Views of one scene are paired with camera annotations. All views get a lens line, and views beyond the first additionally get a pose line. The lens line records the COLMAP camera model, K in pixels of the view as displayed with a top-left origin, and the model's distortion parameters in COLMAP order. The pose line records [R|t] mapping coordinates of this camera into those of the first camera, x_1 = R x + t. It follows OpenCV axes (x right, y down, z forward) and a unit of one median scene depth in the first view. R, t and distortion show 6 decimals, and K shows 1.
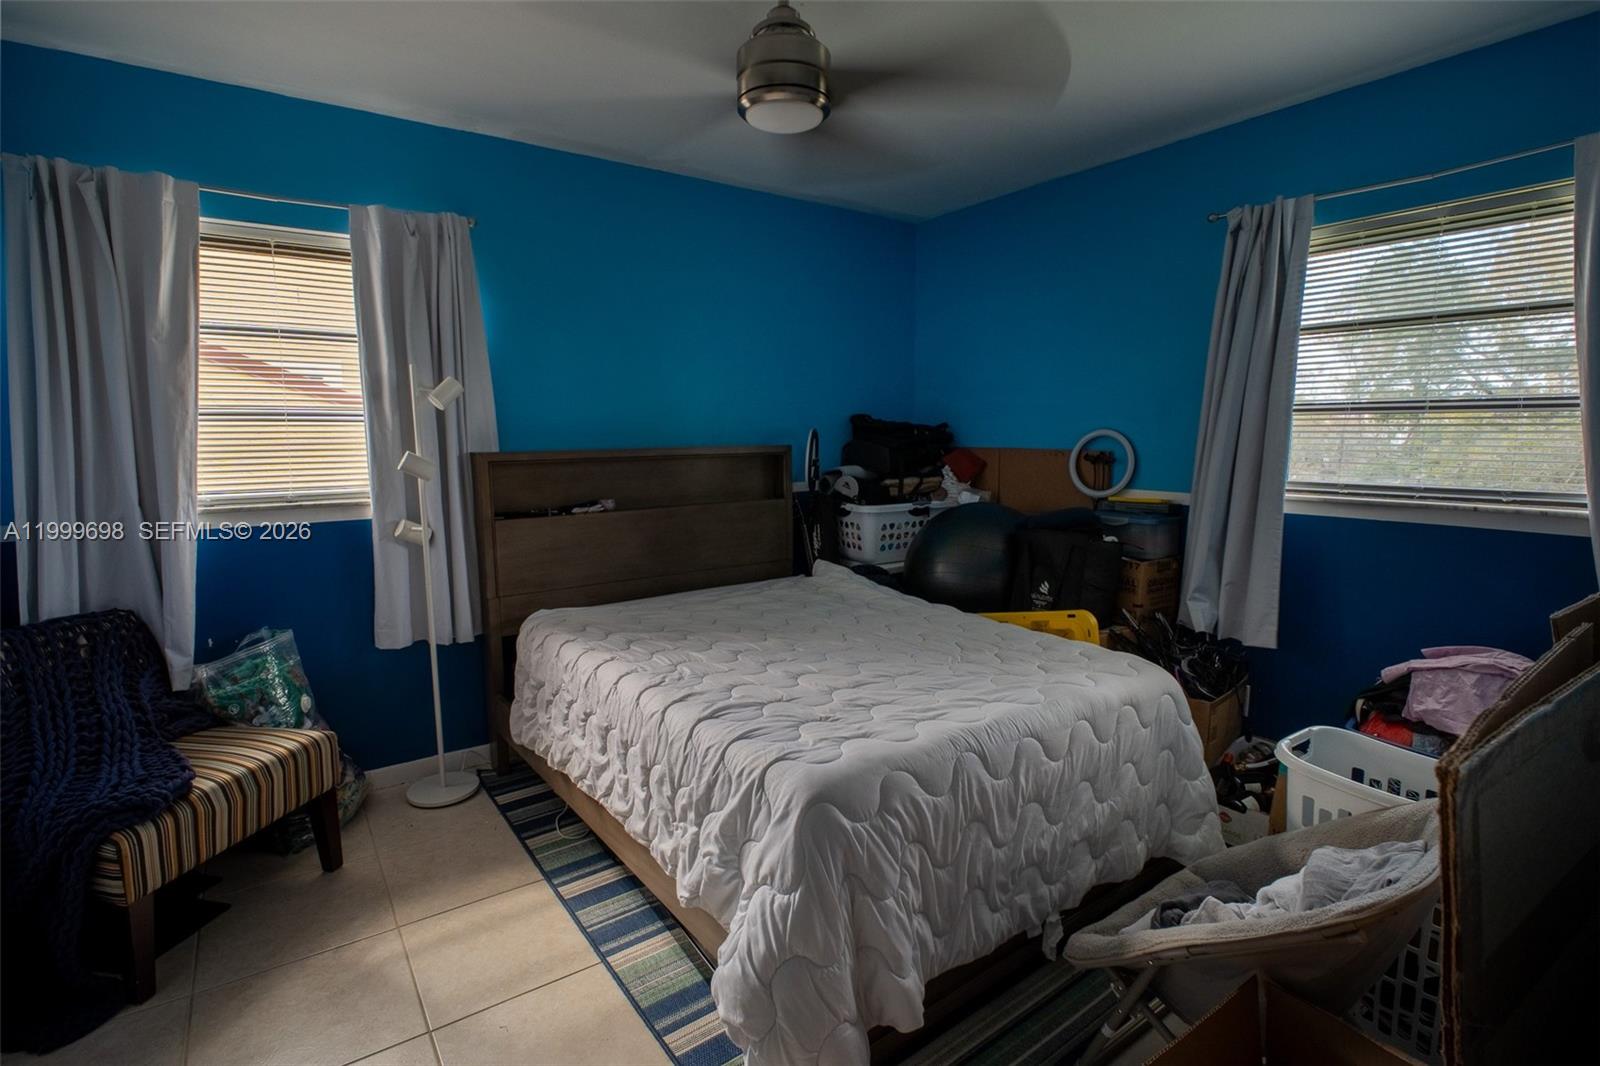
lens RADIAL K [[715.6, 0, 800.0], [0, 715.6, 533.0], [0, 0, 1]] dist [-0.041369, -0.000120]
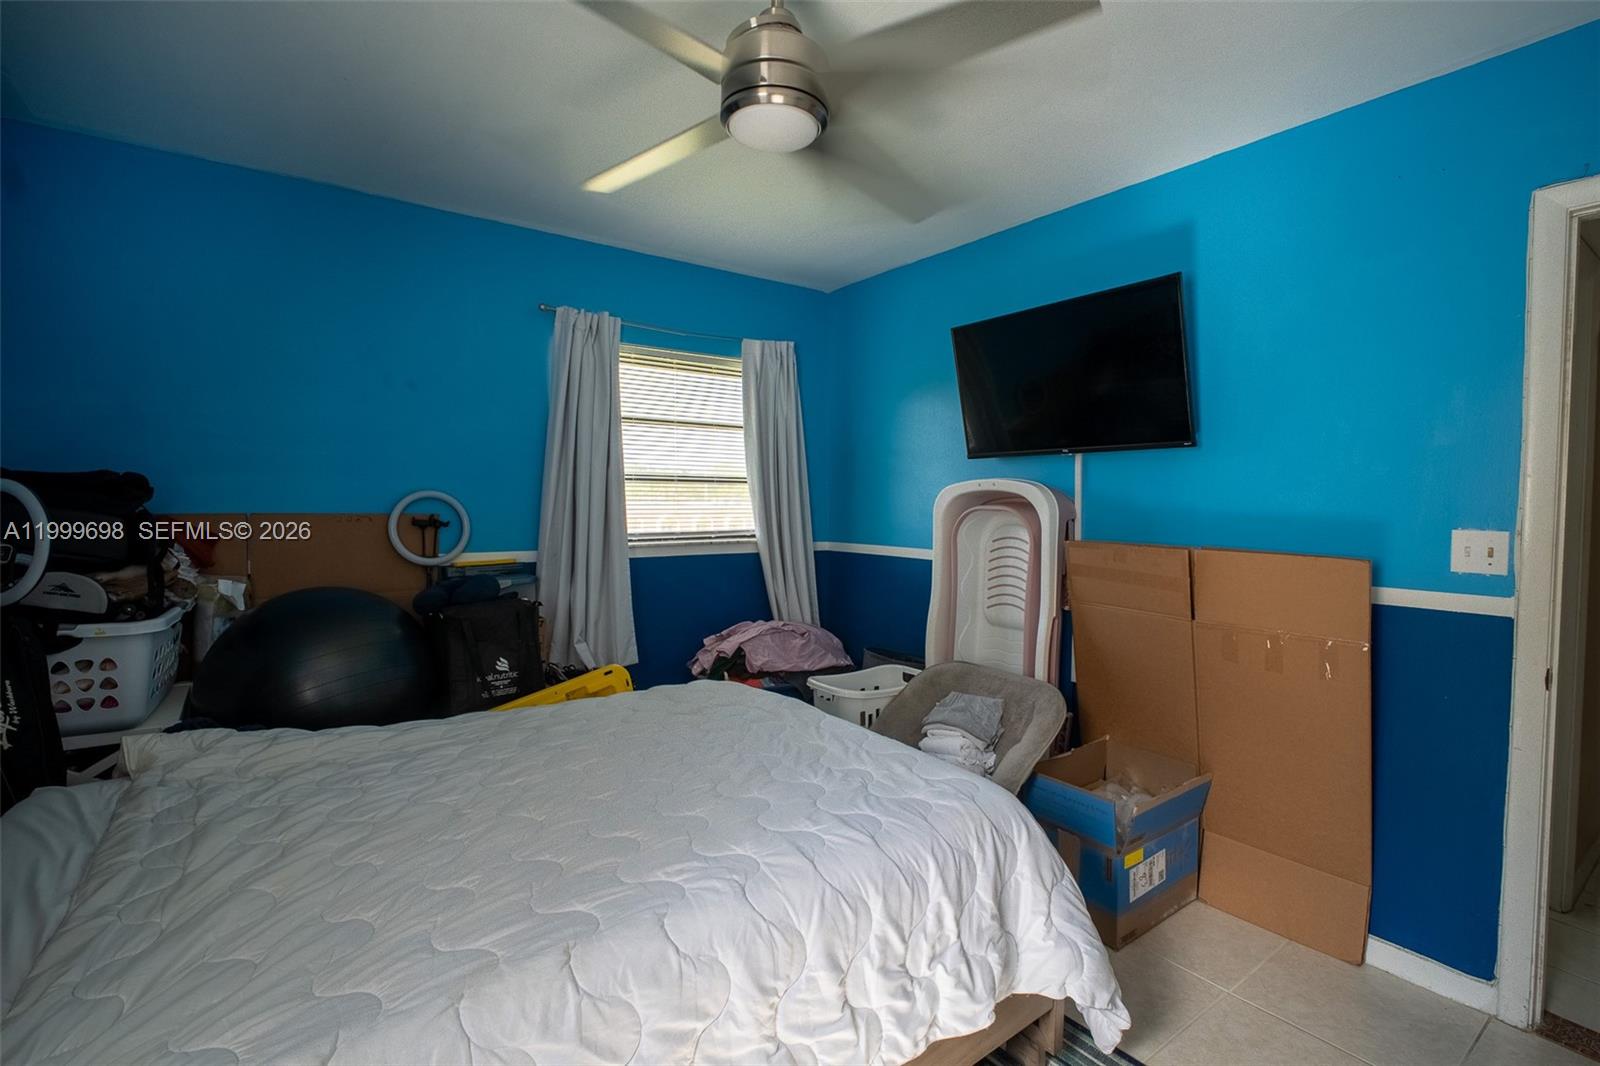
lens RADIAL K [[715.6, 0, 800.0], [0, 715.6, 533.0], [0, 0, 1]] dist [-0.041369, -0.000120]
pose [[-0.020026, -0.039713, 0.999010, -0.549866], [0.126941, 0.991023, 0.041940, -0.077834], [-0.991708, 0.127655, -0.014805, 0.612438]]
